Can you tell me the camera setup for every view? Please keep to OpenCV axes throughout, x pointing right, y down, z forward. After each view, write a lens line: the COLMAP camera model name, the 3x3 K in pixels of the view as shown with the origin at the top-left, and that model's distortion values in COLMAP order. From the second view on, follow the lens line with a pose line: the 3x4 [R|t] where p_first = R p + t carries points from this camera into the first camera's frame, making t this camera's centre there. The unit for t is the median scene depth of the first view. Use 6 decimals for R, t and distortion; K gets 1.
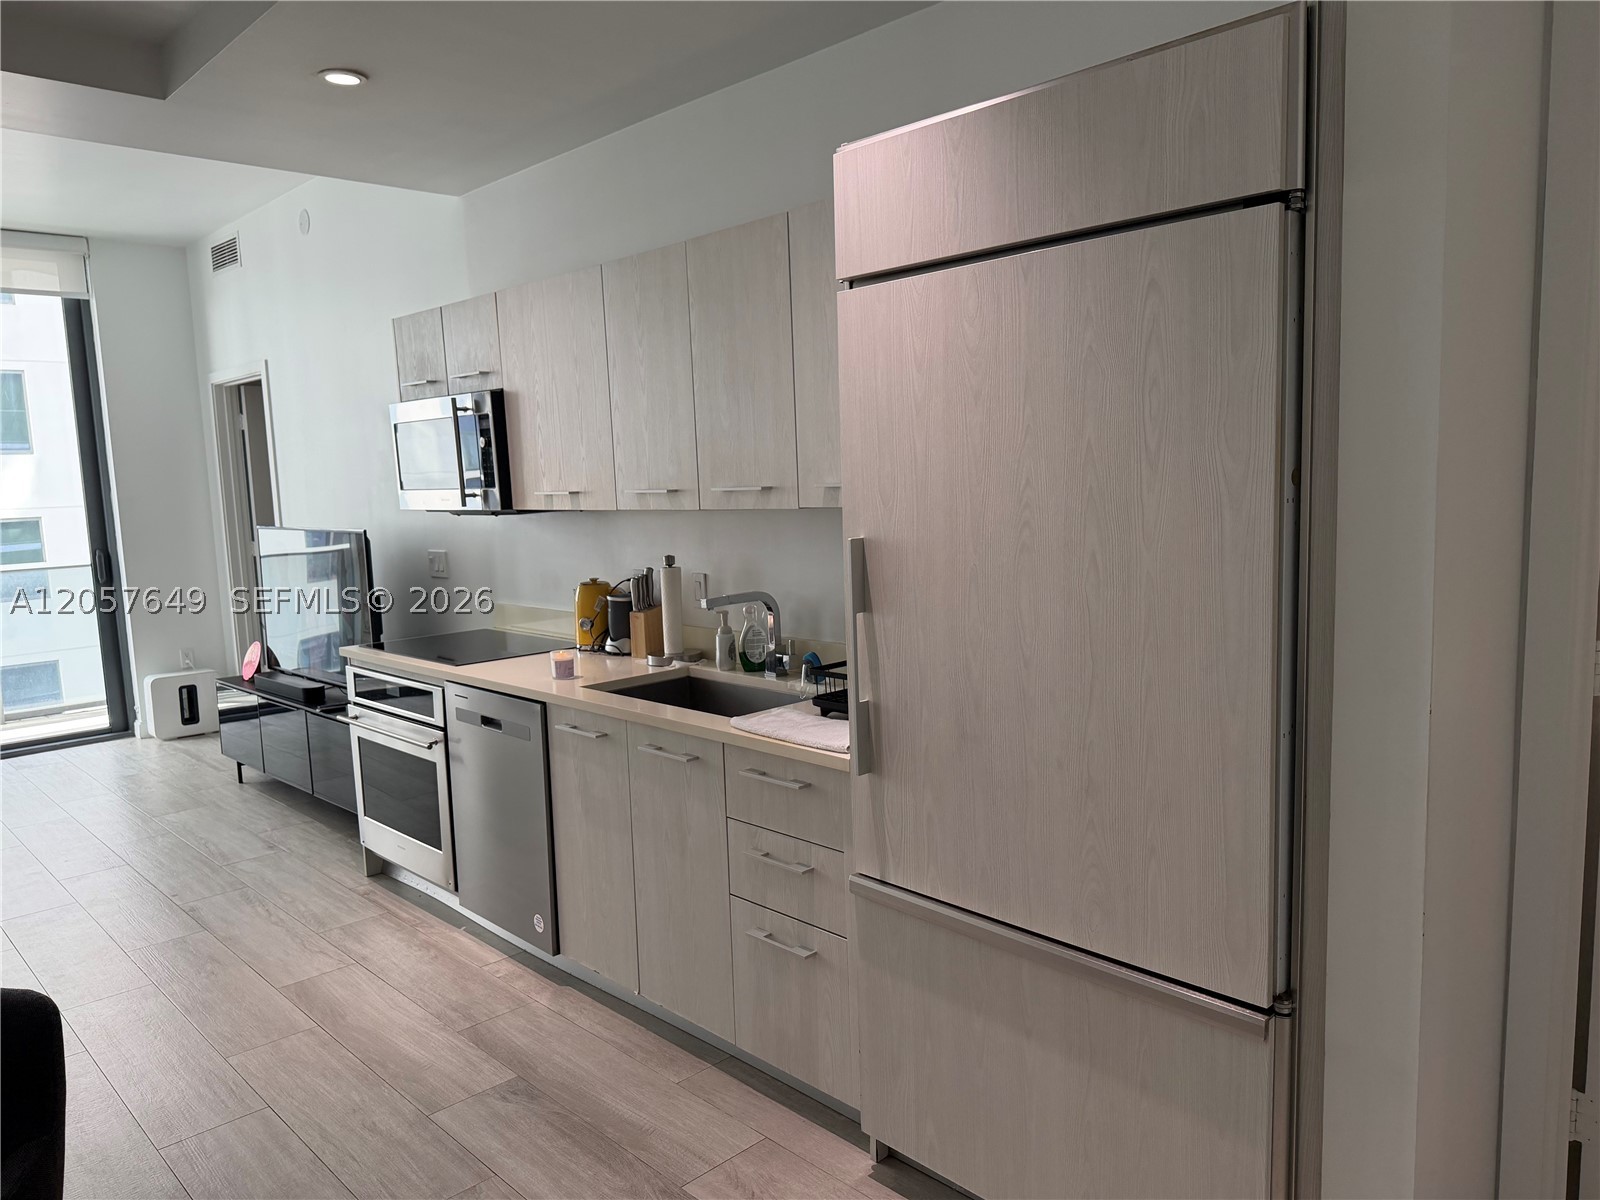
lens RADIAL K [[1138.3, 0, 799.0], [0, 1138.3, 607.7], [0, 0, 1]] dist [0.127145, -0.156767]
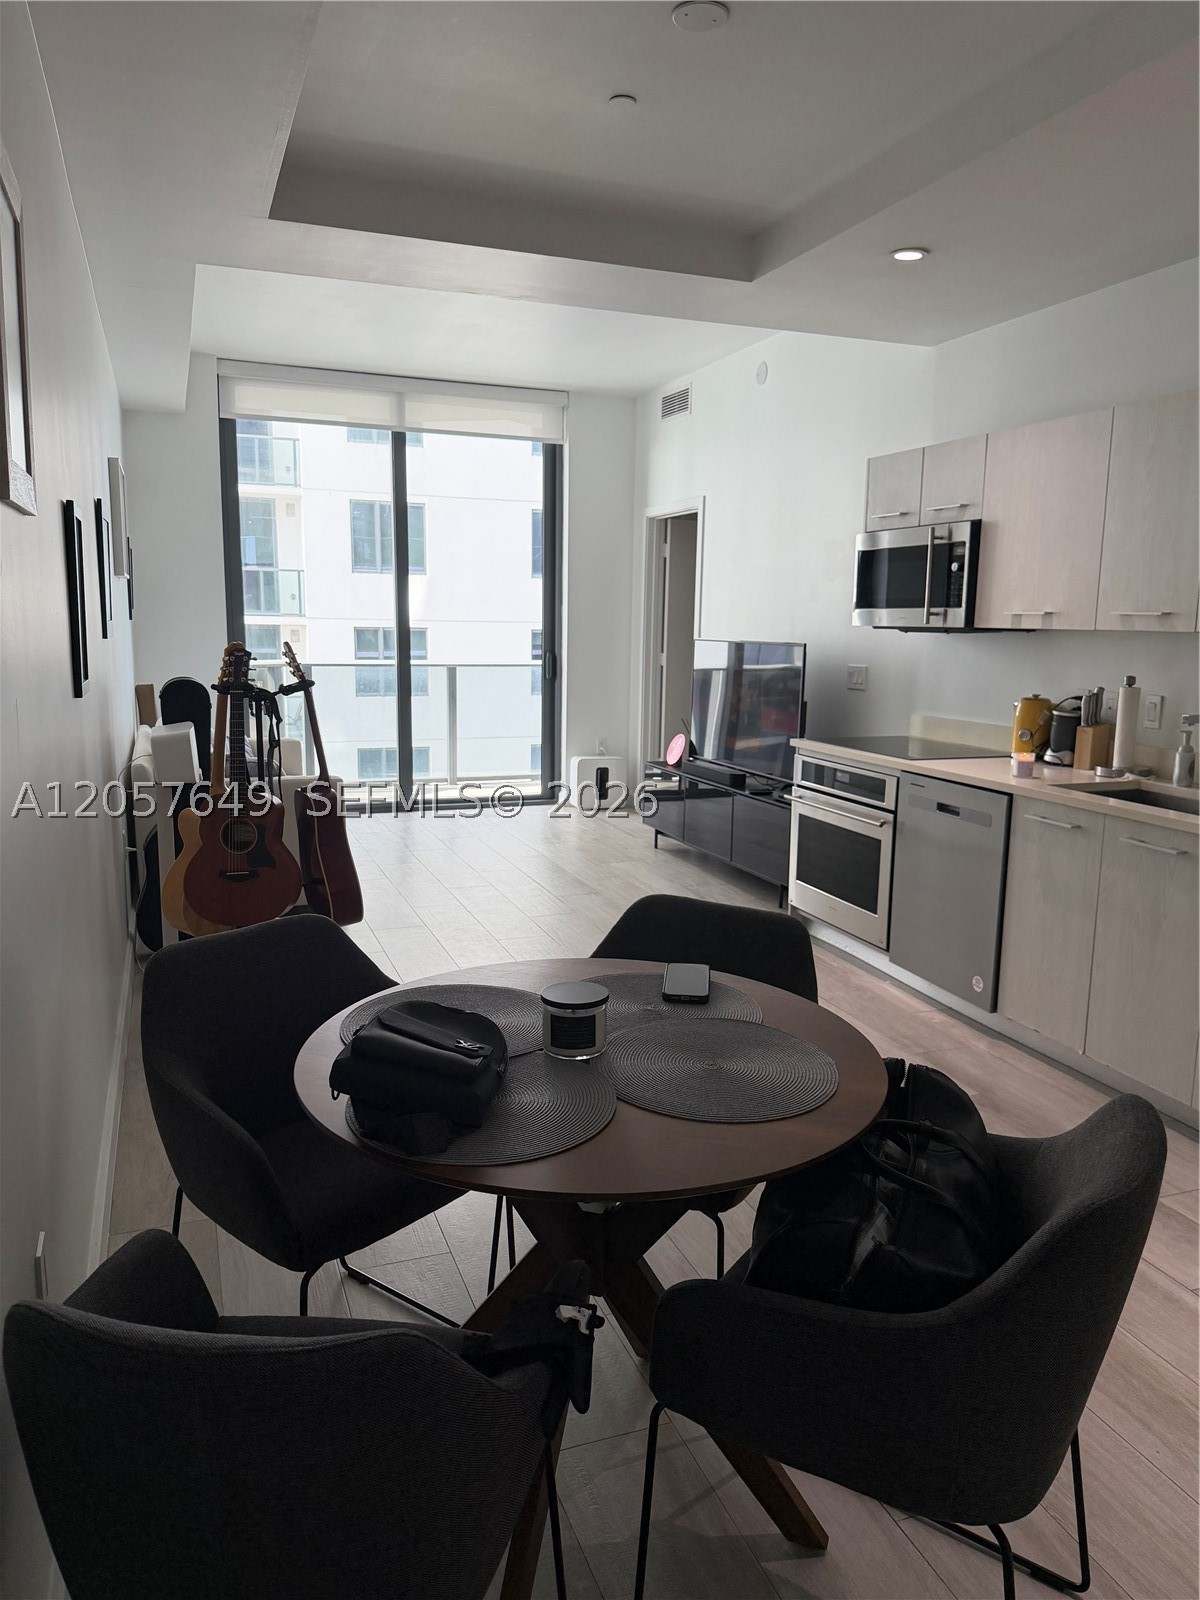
lens RADIAL K [[1138.3, 0, 600.0], [0, 1138.3, 800.0], [0, 0, 1]] dist [0.127145, -0.156767]
pose [[0.919447, 0.111748, -0.377000, -0.140934], [-0.093894, 0.993427, 0.065470, 0.043466], [0.381838, -0.024798, 0.923896, -0.196402]]
